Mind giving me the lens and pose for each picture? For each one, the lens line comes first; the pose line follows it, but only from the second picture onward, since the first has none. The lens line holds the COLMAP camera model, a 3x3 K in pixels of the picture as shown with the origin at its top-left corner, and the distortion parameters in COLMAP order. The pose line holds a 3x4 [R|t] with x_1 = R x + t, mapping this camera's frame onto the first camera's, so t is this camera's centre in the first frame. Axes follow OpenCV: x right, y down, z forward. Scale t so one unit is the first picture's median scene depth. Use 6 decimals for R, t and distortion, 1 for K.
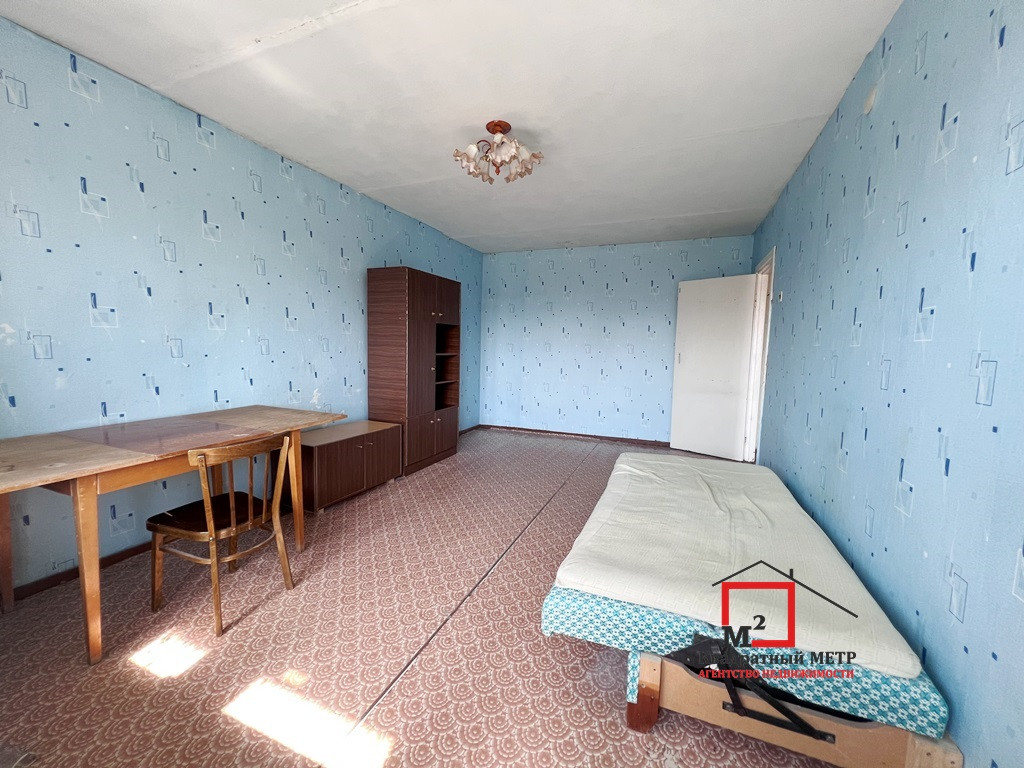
lens RADIAL K [[408.4, 0, 509.7], [0, 408.4, 381.0], [0, 0, 1]] dist [0.000708, 0.000096]
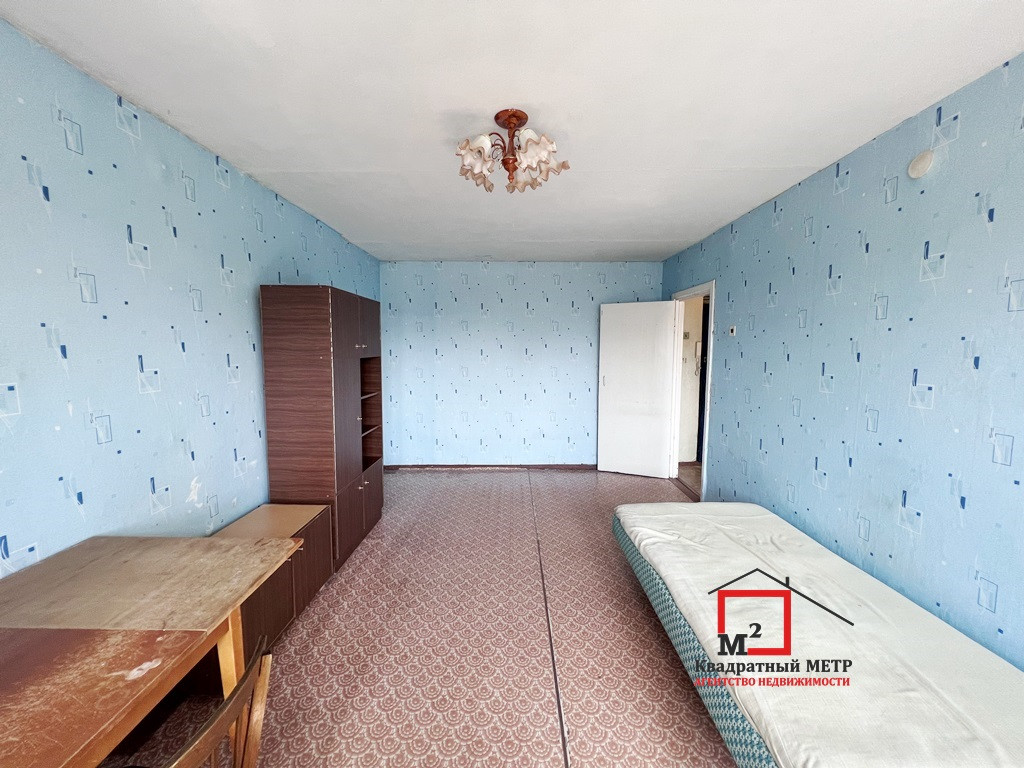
lens RADIAL K [[408.4, 0, 508.8], [0, 408.4, 381.8], [0, 0, 1]] dist [0.000708, 0.000096]
pose [[0.926801, -0.050055, 0.372202, -0.223192], [0.048726, 0.998728, 0.012983, -0.100589], [-0.372379, 0.006103, 0.928061, 0.207832]]
